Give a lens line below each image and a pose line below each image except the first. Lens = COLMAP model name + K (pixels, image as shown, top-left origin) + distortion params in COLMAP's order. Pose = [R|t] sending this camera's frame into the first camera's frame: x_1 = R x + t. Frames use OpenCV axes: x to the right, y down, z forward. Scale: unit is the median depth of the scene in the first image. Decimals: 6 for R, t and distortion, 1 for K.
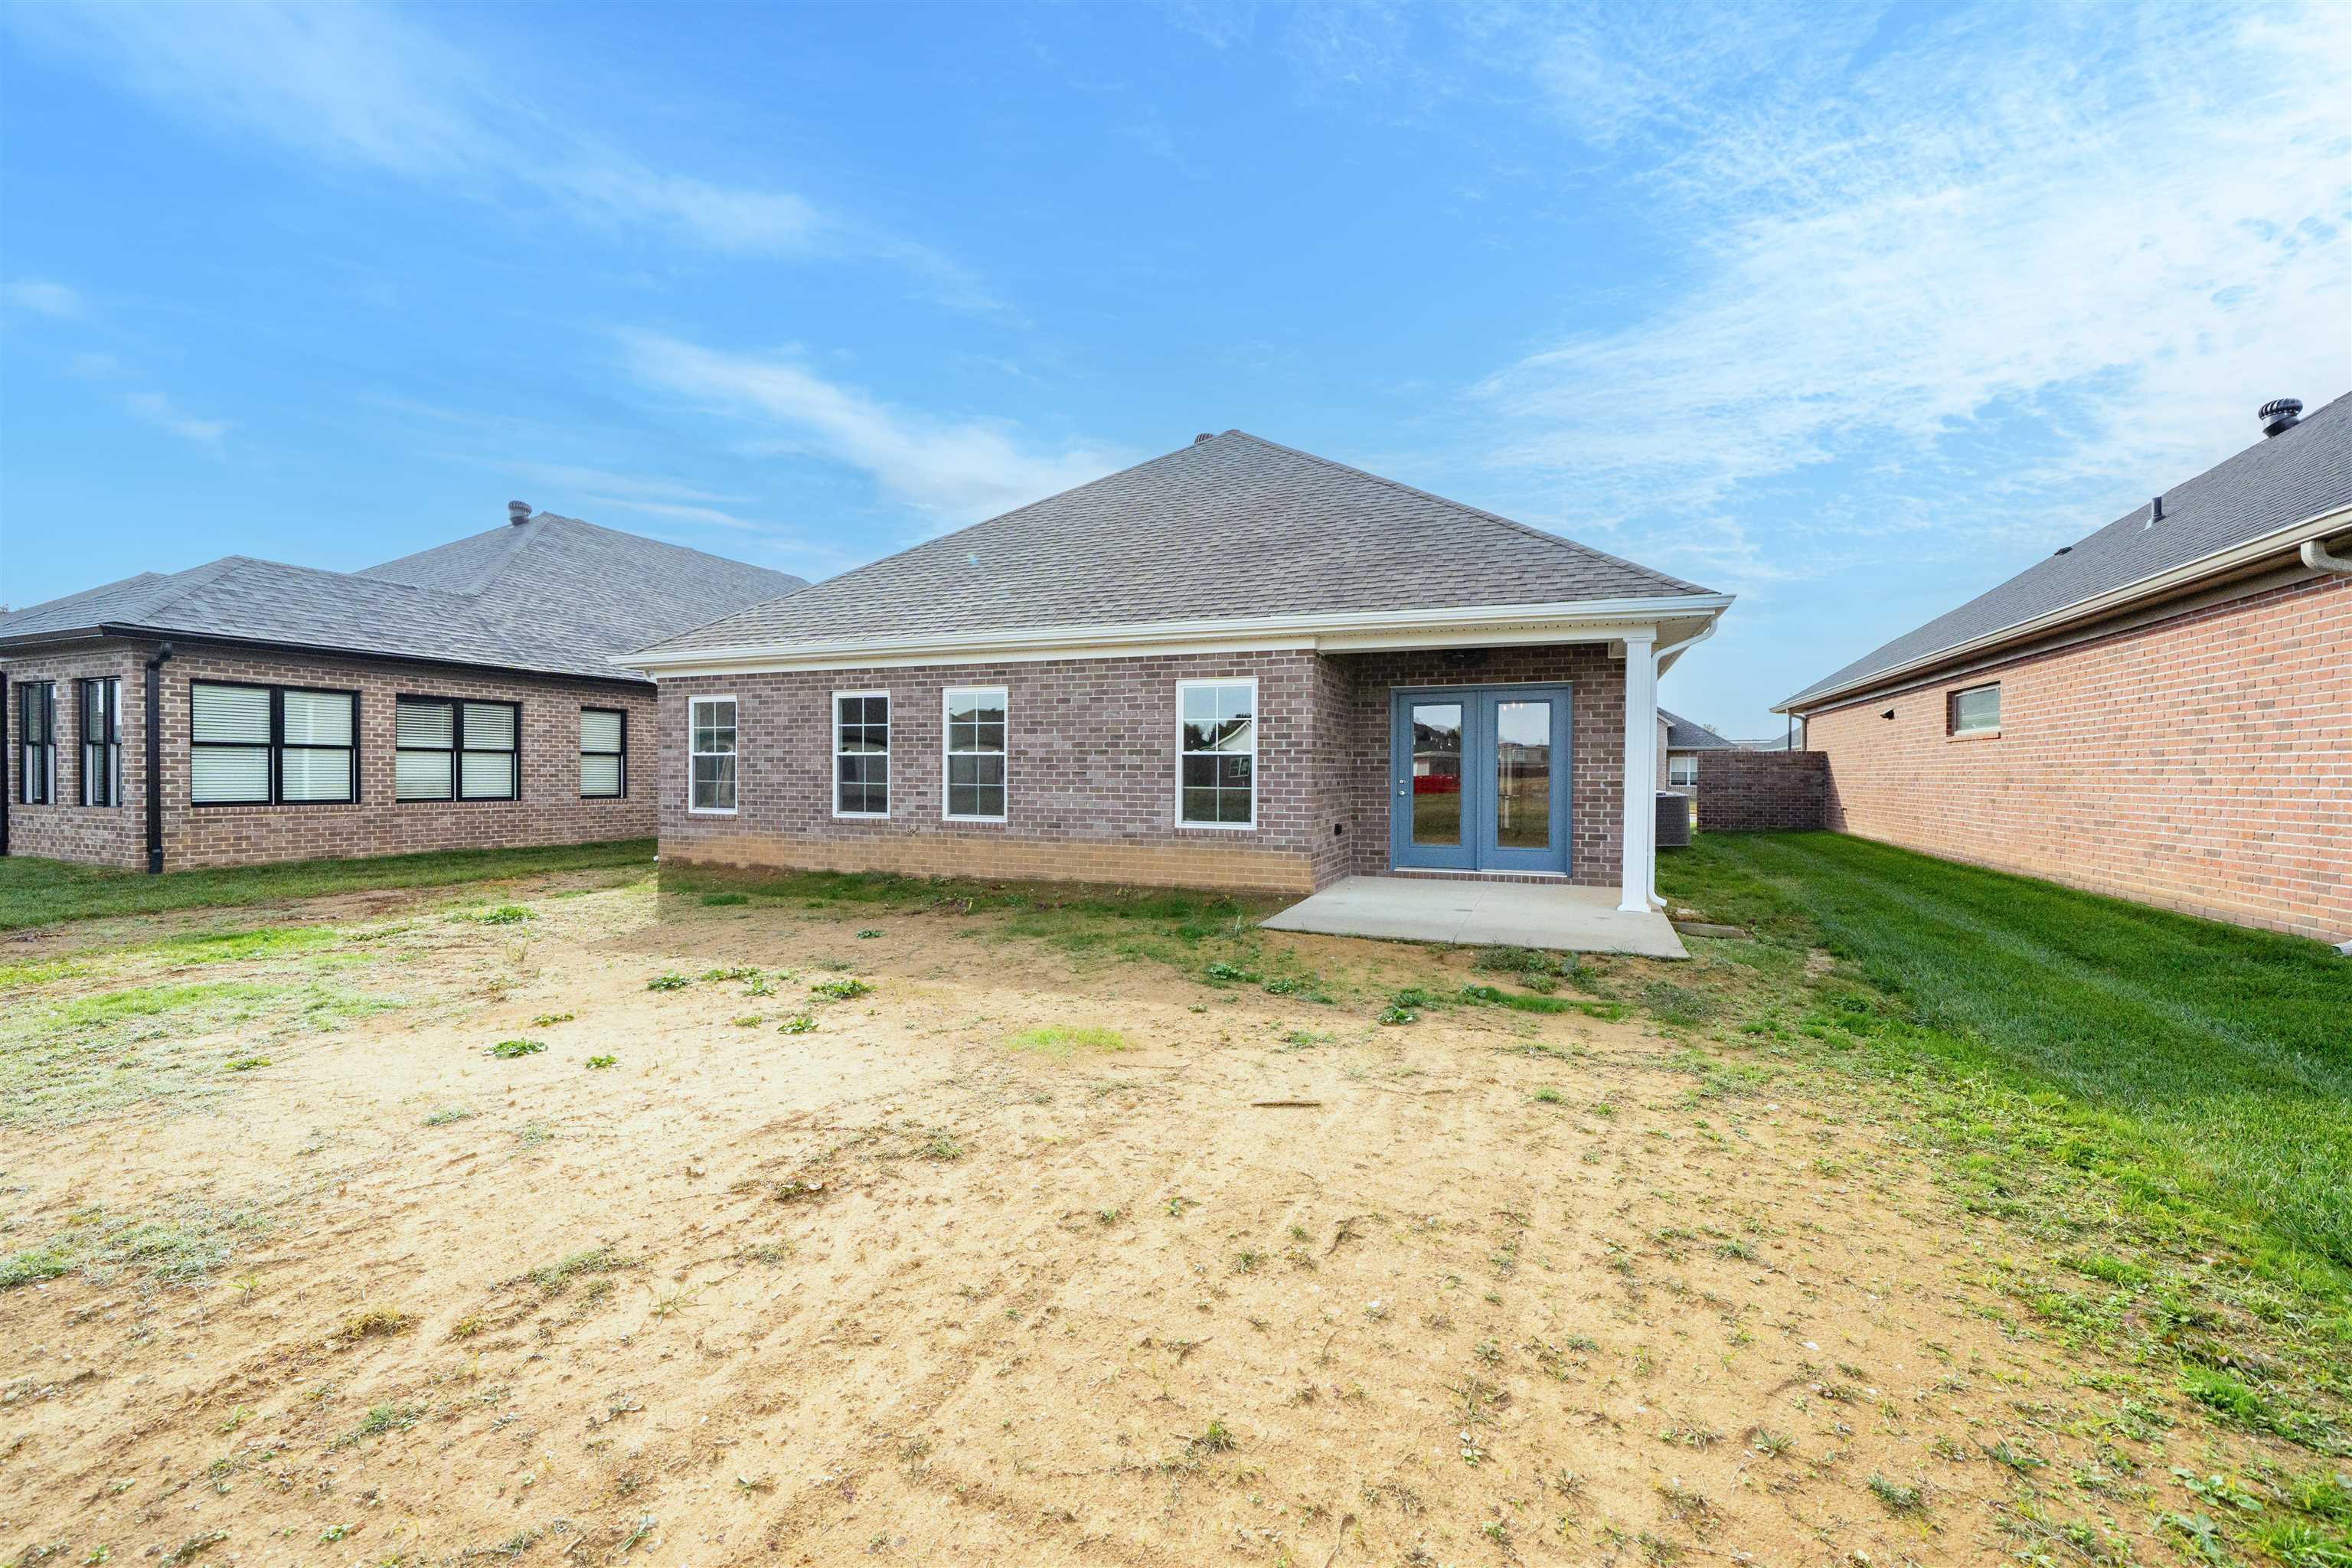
lens RADIAL K [[954.1, 0, 1163.2], [0, 954.1, 788.3], [0, 0, 1]] dist [-0.001190, -0.000095]
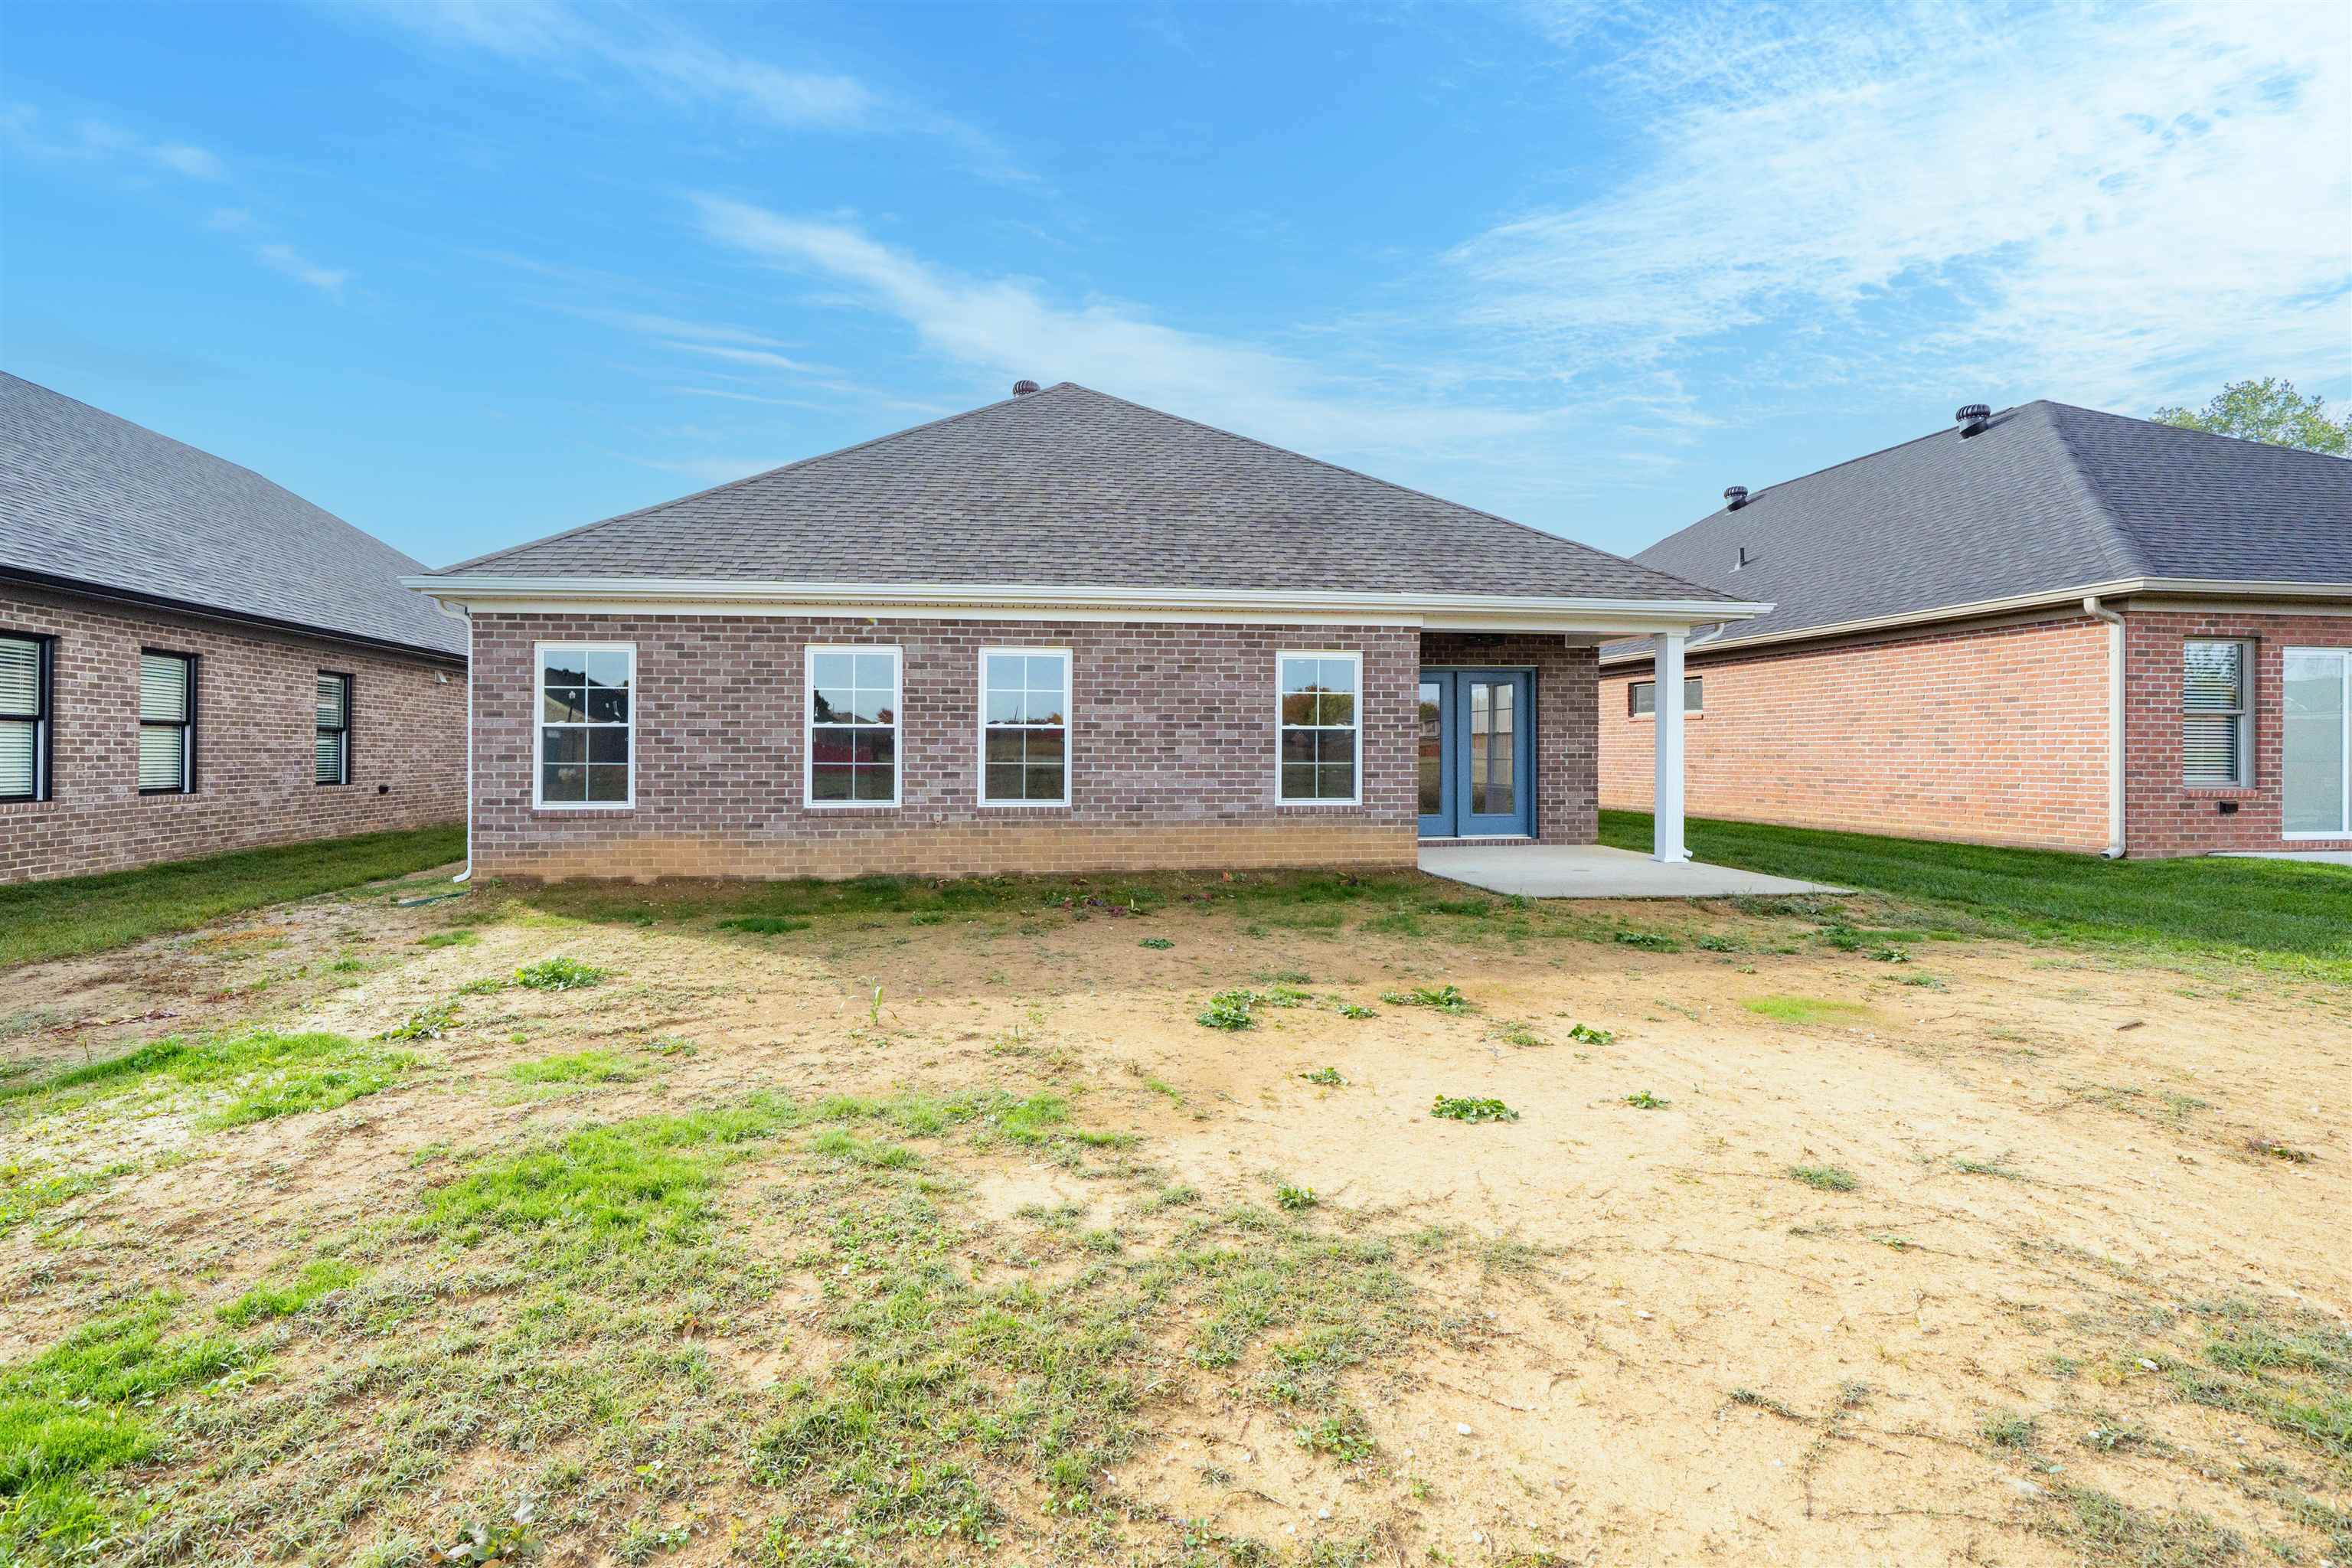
lens RADIAL K [[996.7, 0, 1174.5], [0, 996.7, 746.2], [0, 0, 1]] dist [-0.001133, 0.000011]
pose [[0.875523, -0.003803, 0.483161, -0.529070], [0.012774, 0.999802, -0.015278, -0.003883], [-0.483007, 0.019548, 0.875398, 0.169727]]
